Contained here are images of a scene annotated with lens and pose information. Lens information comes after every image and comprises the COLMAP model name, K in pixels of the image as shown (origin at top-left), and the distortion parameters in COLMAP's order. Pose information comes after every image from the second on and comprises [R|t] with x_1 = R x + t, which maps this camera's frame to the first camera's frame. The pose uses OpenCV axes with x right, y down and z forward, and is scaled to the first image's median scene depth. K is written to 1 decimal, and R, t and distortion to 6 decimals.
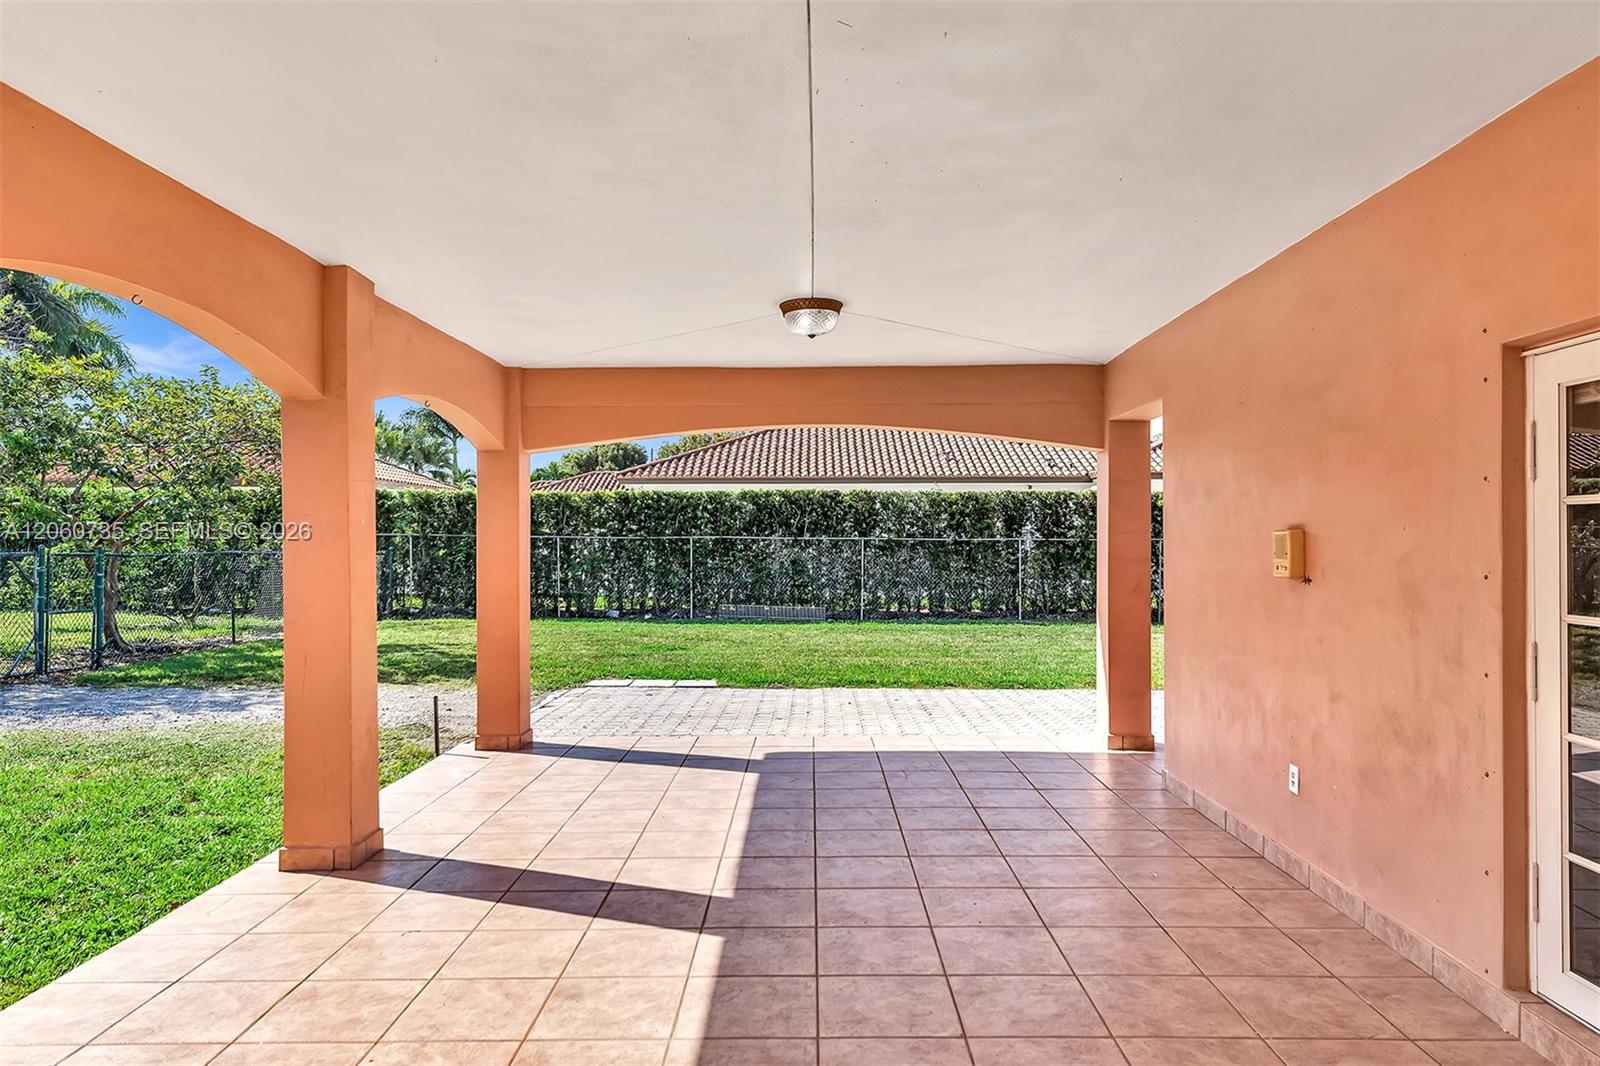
lens RADIAL K [[1049.7, 0, 799.8], [0, 1049.7, 536.1], [0, 0, 1]] dist [-0.000310, 0.002621]
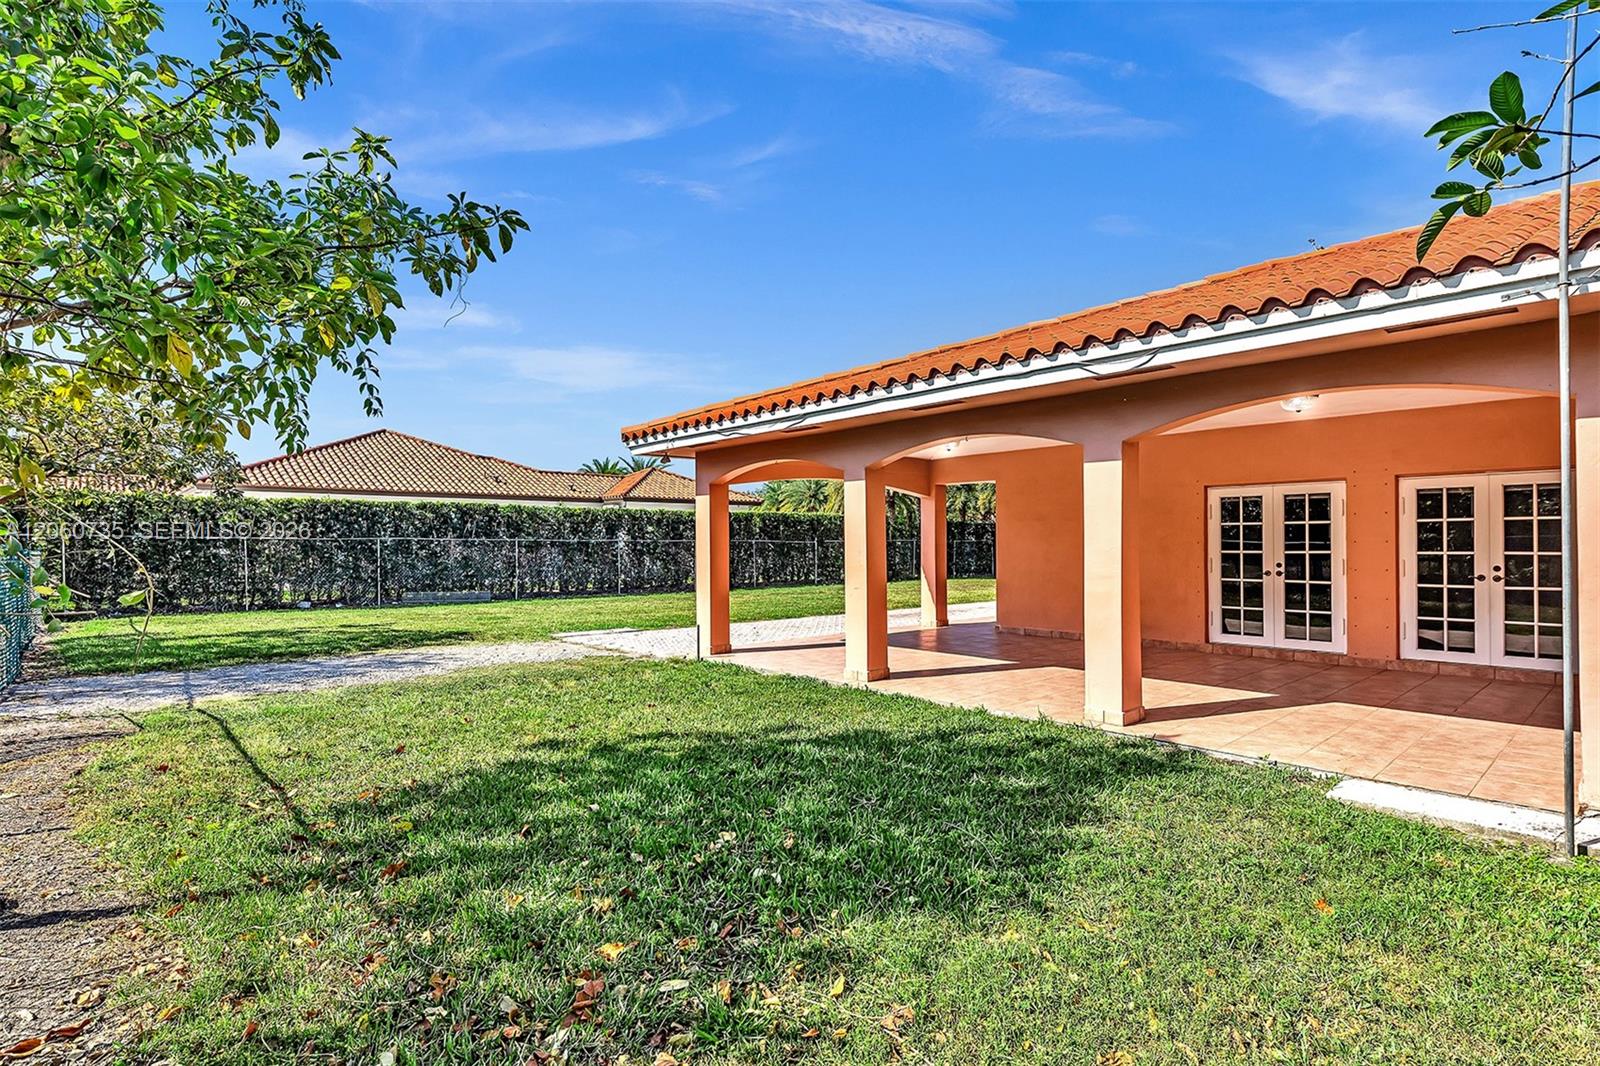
lens RADIAL K [[825.5, 0, 797.1], [0, 825.5, 534.6], [0, 0, 1]] dist [0.003215, -0.001944]
pose [[0.747388, 0.004503, 0.664373, -0.381208], [-0.001495, 0.999986, -0.005096, 0.000319], [-0.664386, 0.002815, 0.747384, -0.051072]]
